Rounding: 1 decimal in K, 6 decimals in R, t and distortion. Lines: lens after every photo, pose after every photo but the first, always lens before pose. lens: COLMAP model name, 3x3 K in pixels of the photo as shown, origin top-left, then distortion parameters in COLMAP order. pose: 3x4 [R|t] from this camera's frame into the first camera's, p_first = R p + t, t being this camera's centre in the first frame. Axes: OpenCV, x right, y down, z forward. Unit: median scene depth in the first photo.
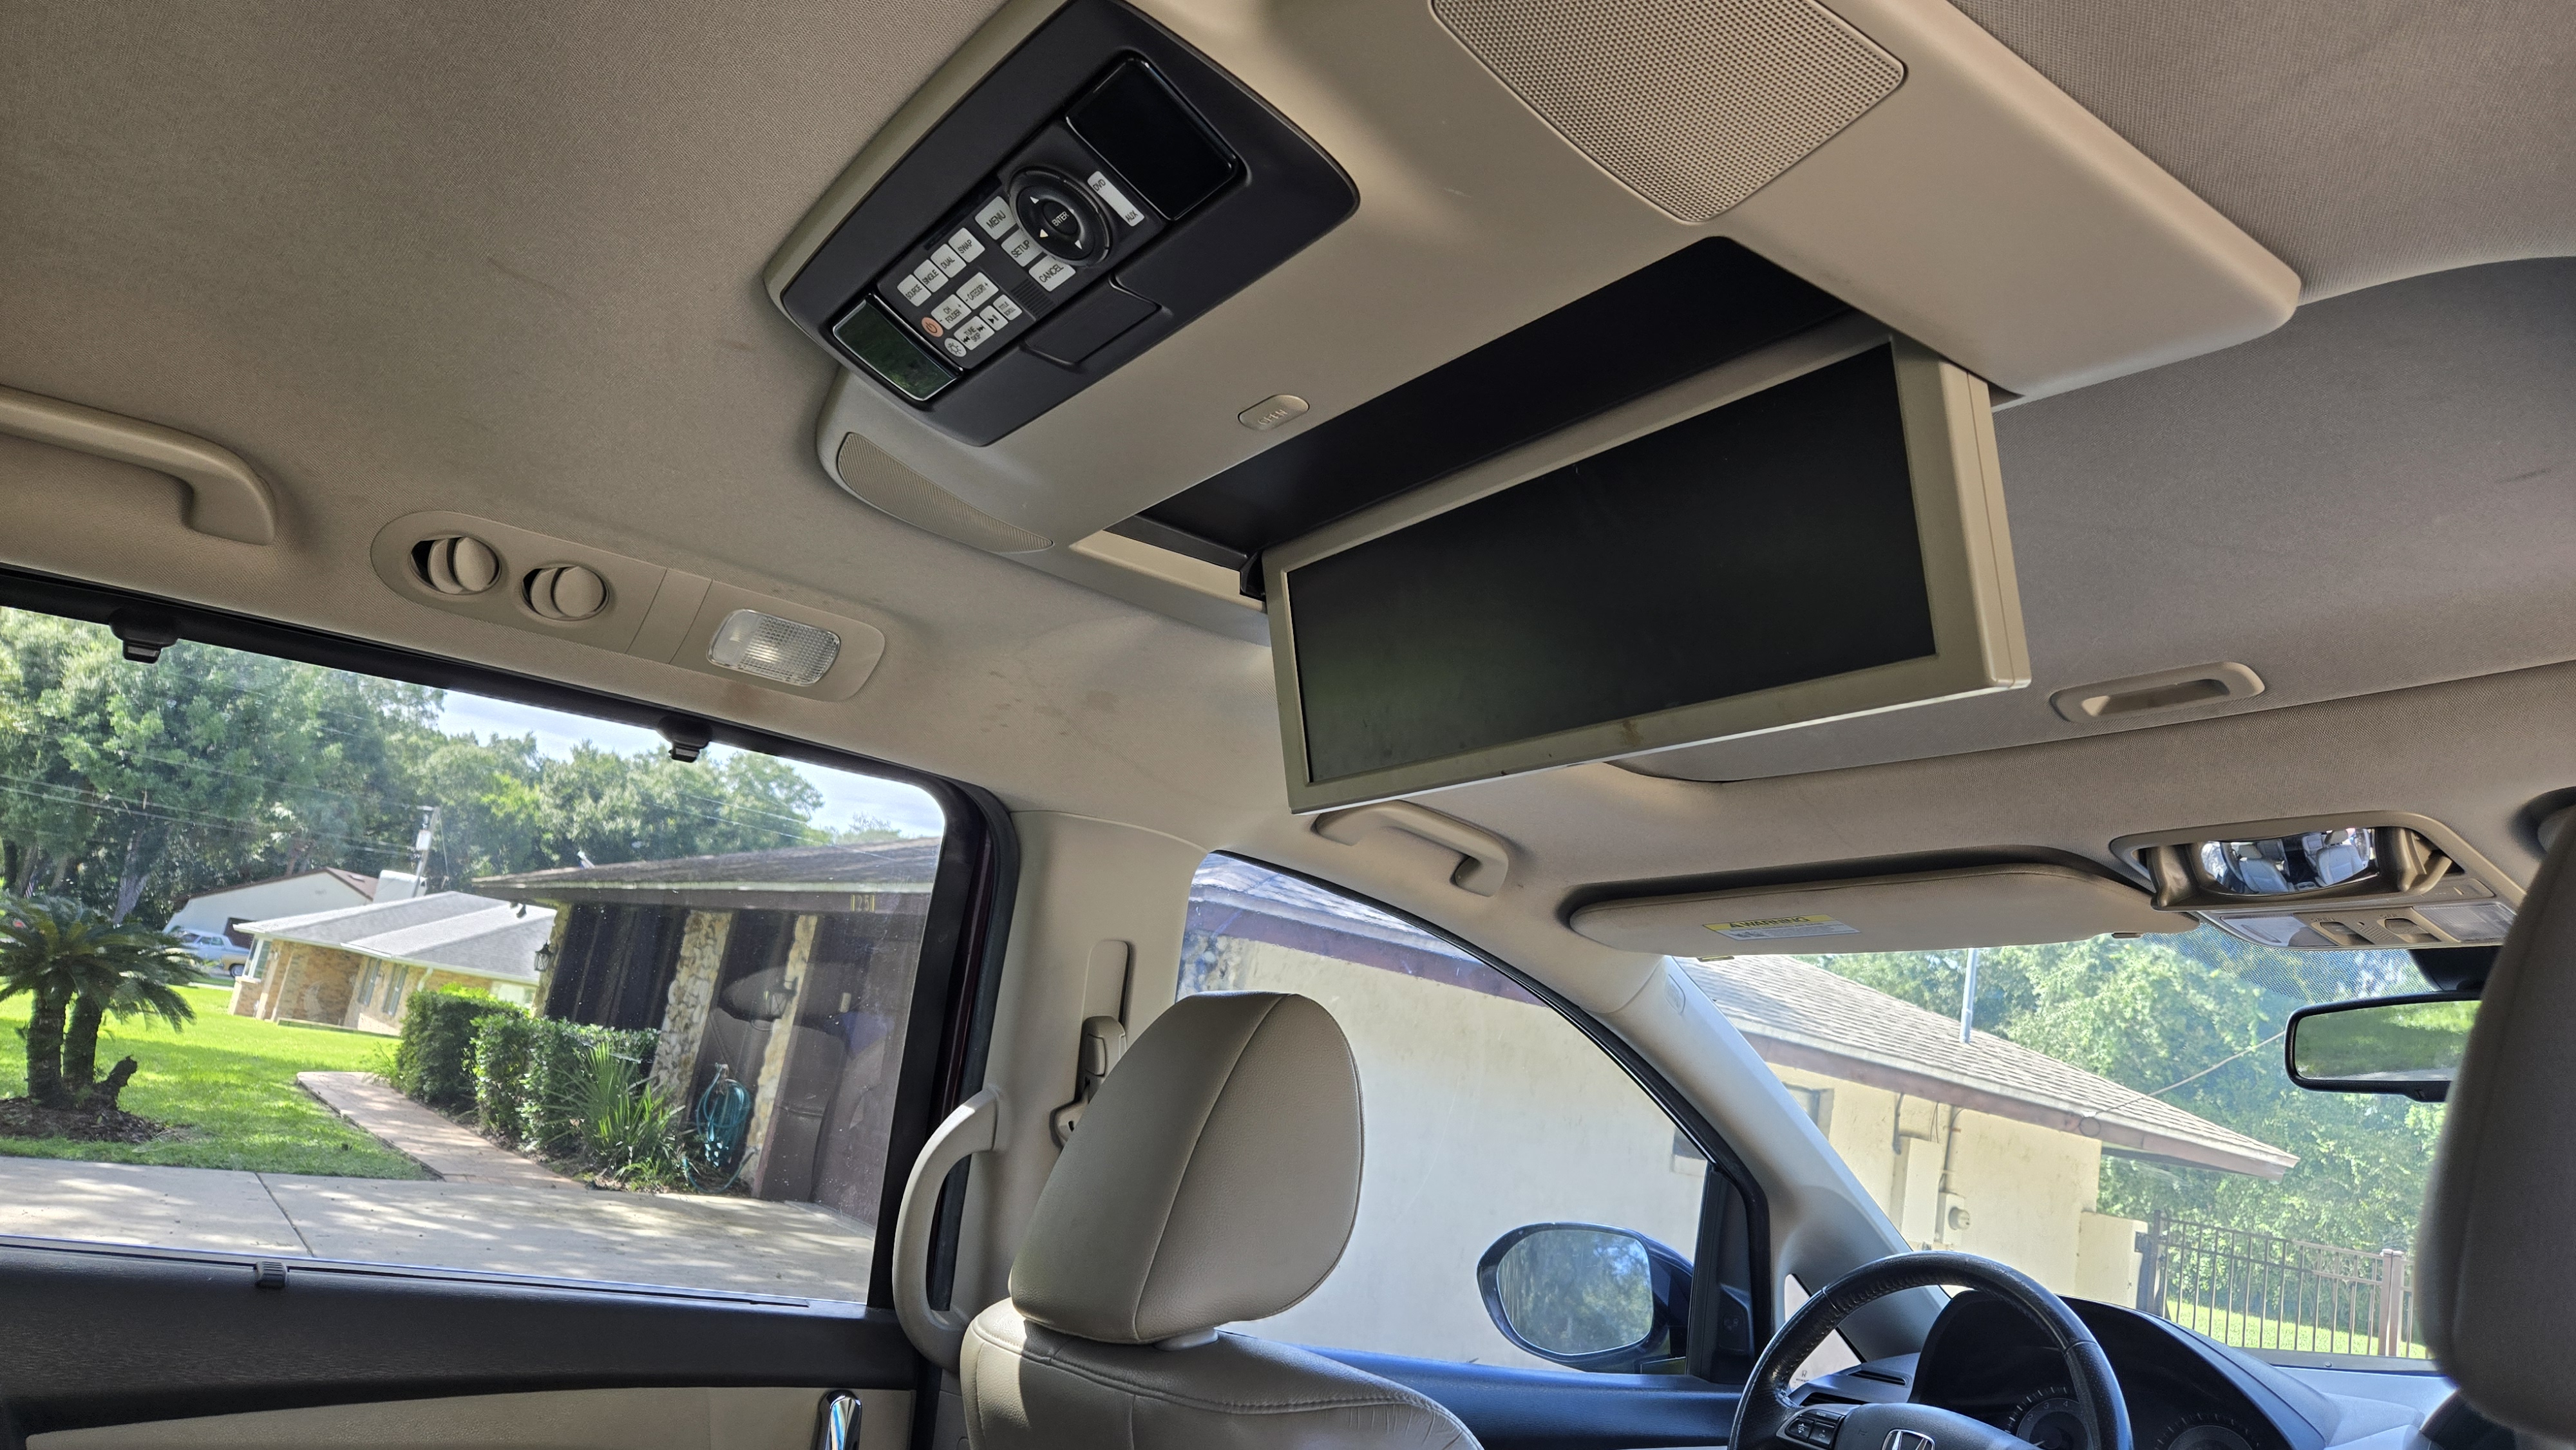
lens RADIAL K [[1733.7, 0, 1291.6], [0, 1733.7, 721.5], [0, 0, 1]] dist [0.066350, -0.056940]
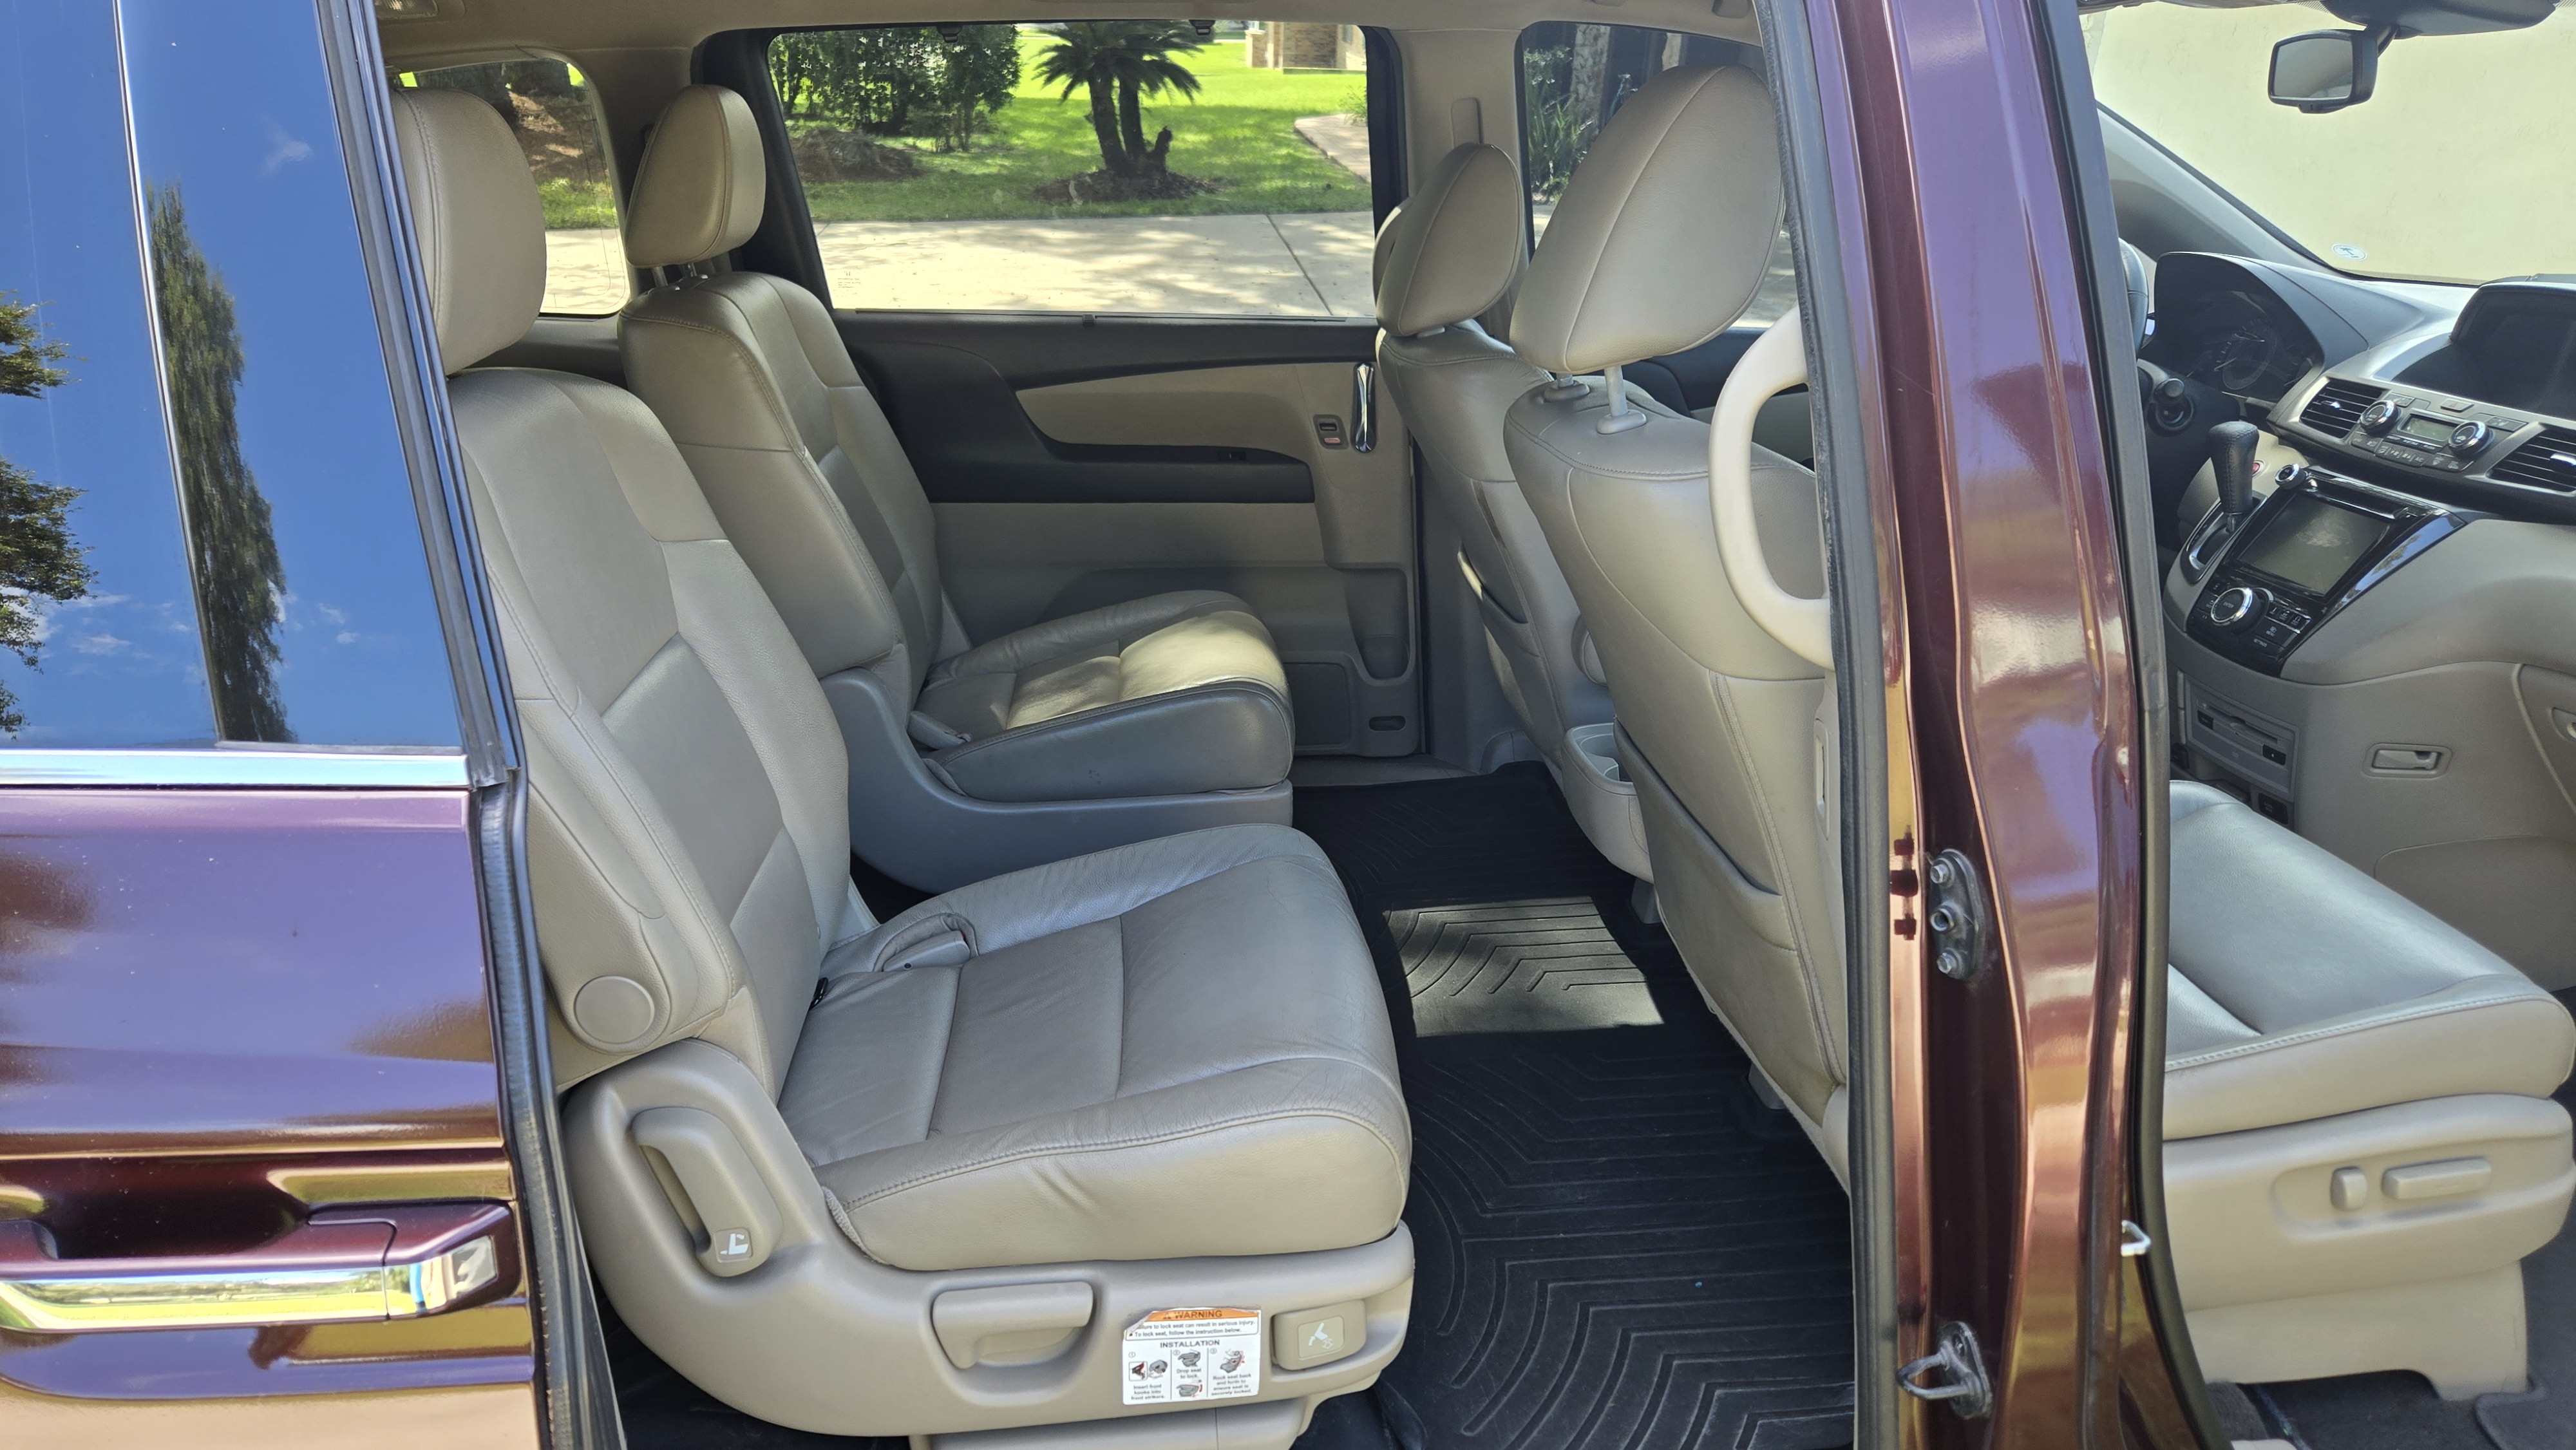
lens RADIAL K [[1733.7, 0, 1253.9], [0, 1733.7, 736.0], [0, 0, 1]] dist [0.066350, -0.056940]
pose [[0.849936, 0.073202, -0.521775, 0.069062], [0.221001, 0.849445, 0.479167, -0.021736], [0.478296, -0.522574, 0.705797, -0.063897]]
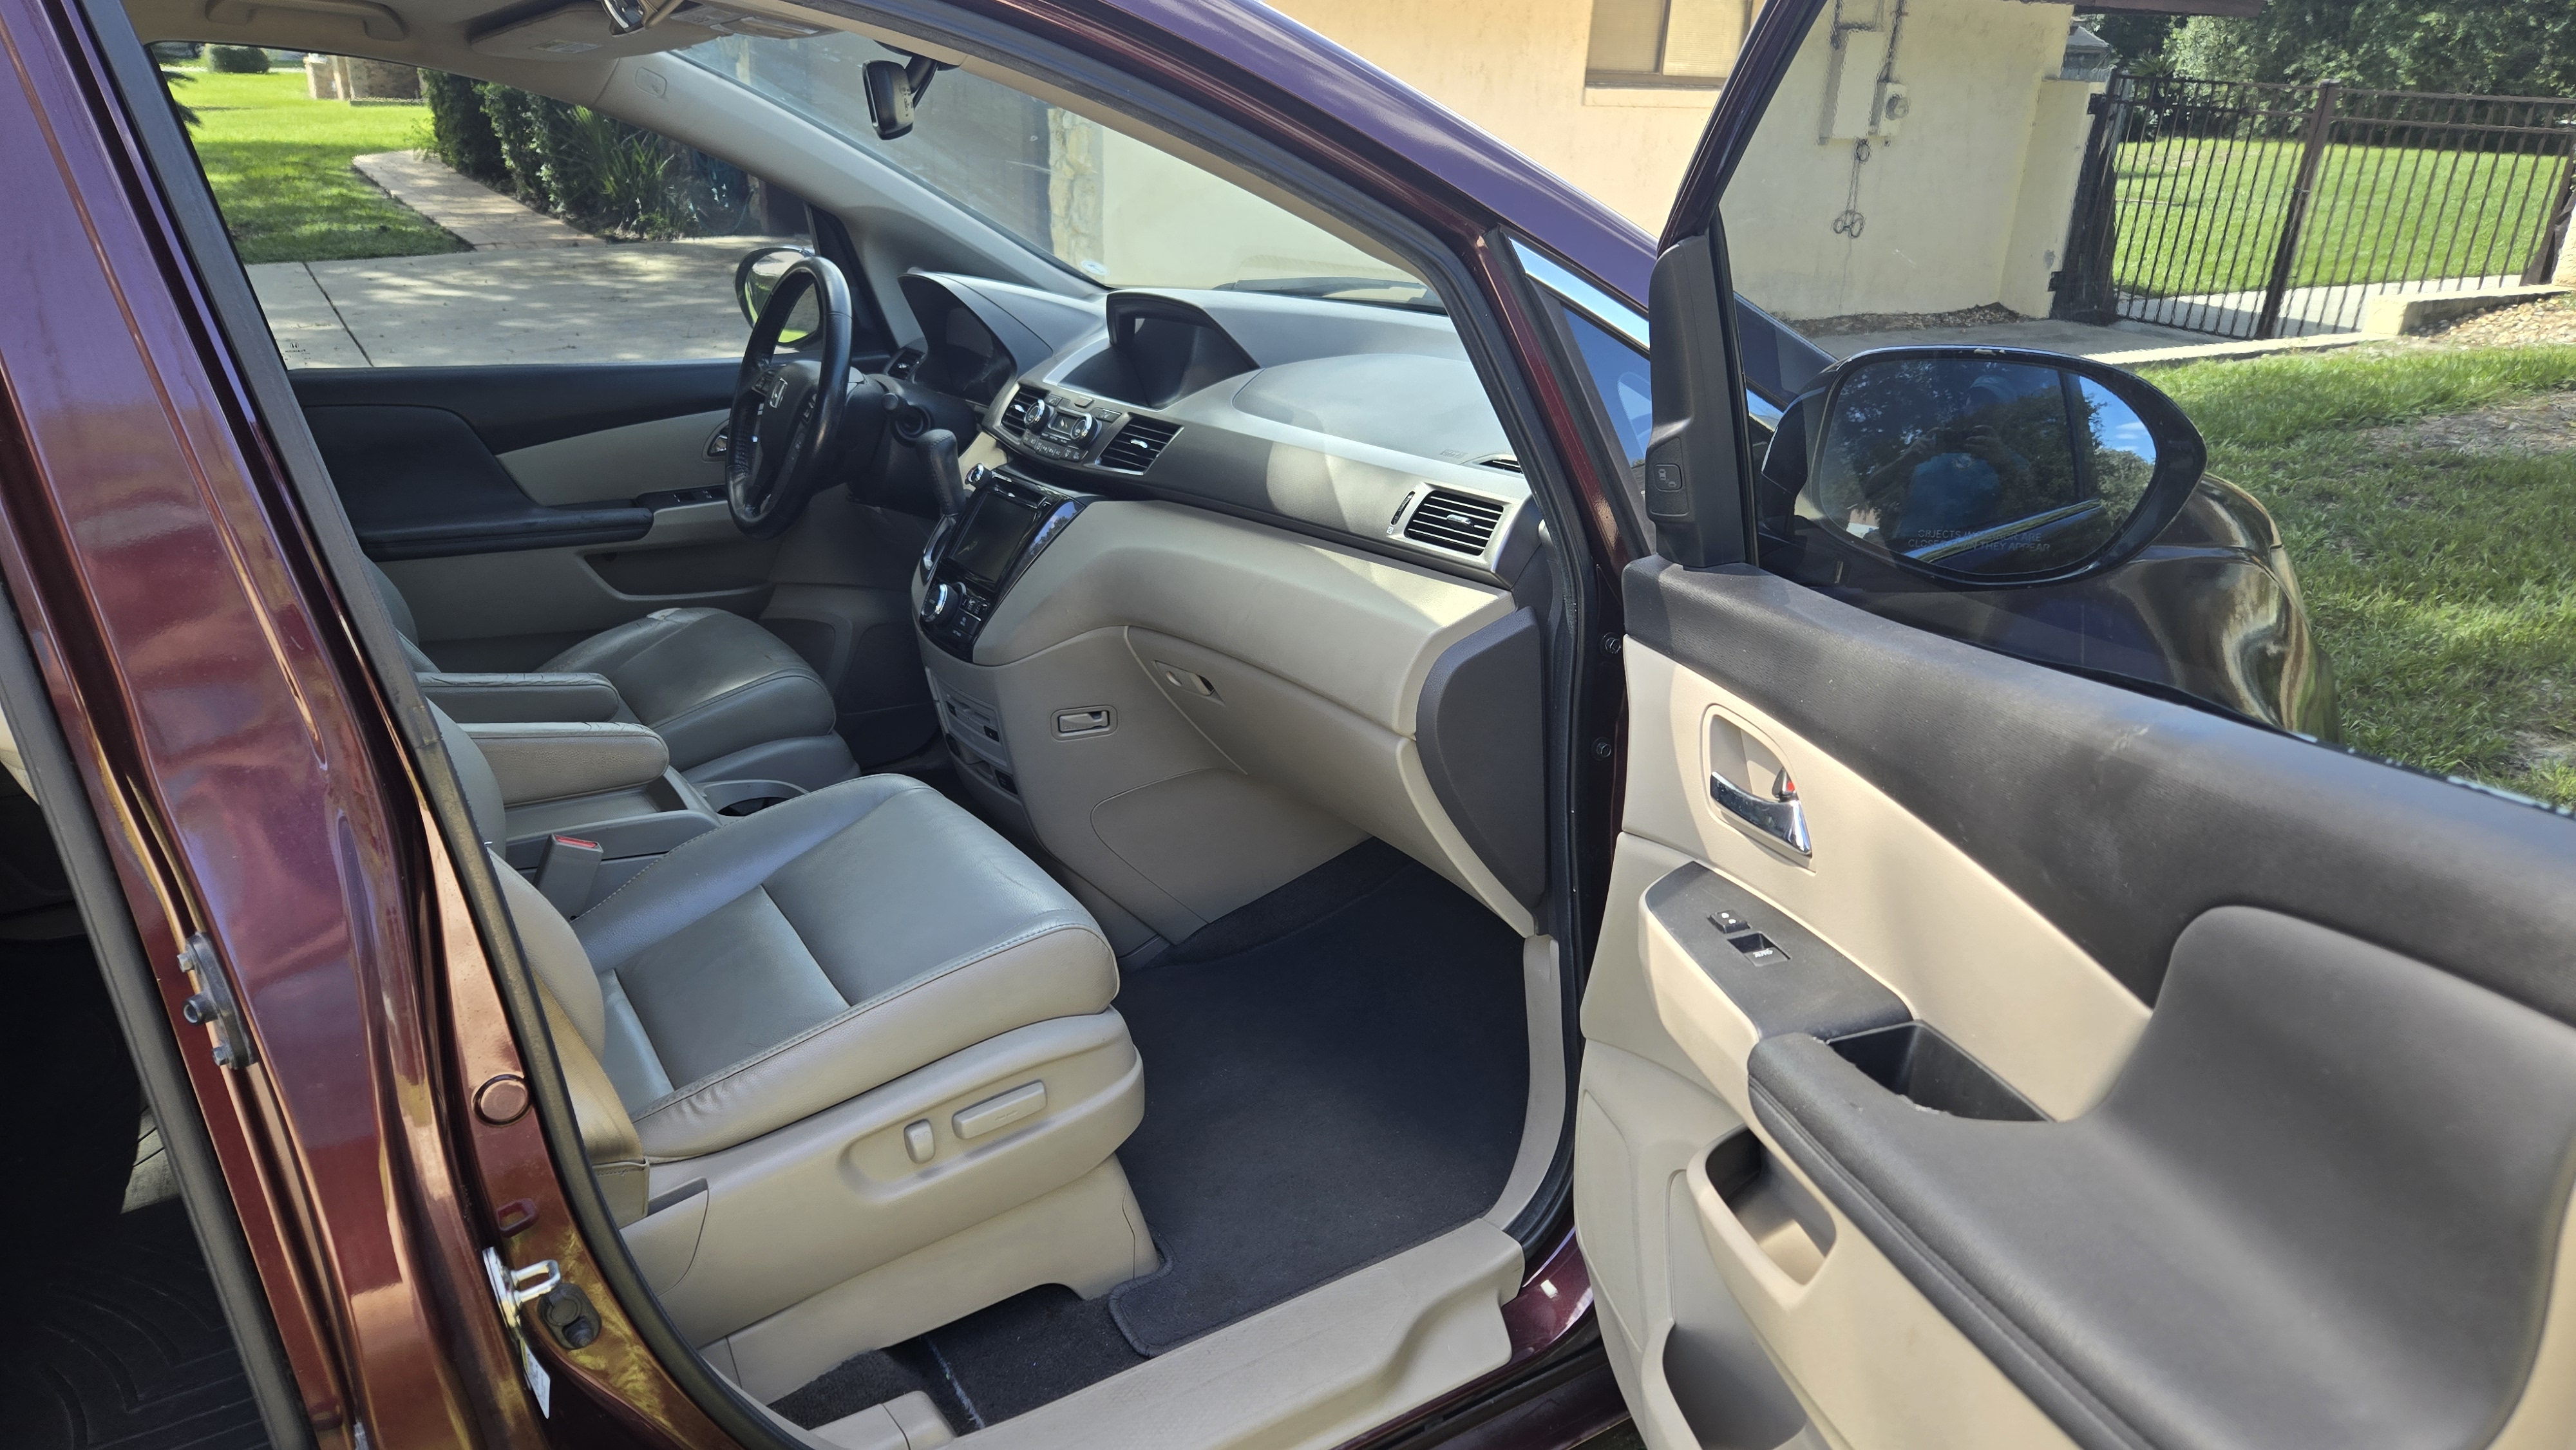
lens RADIAL K [[1733.7, 0, 1295.4], [0, 1733.7, 736.8], [0, 0, 1]] dist [0.066350, -0.056940]
pose [[0.989649, -0.089888, -0.111867, 0.109499], [0.136696, 0.827762, 0.544173, -0.012480], [0.043684, -0.553833, 0.831481, -0.049590]]
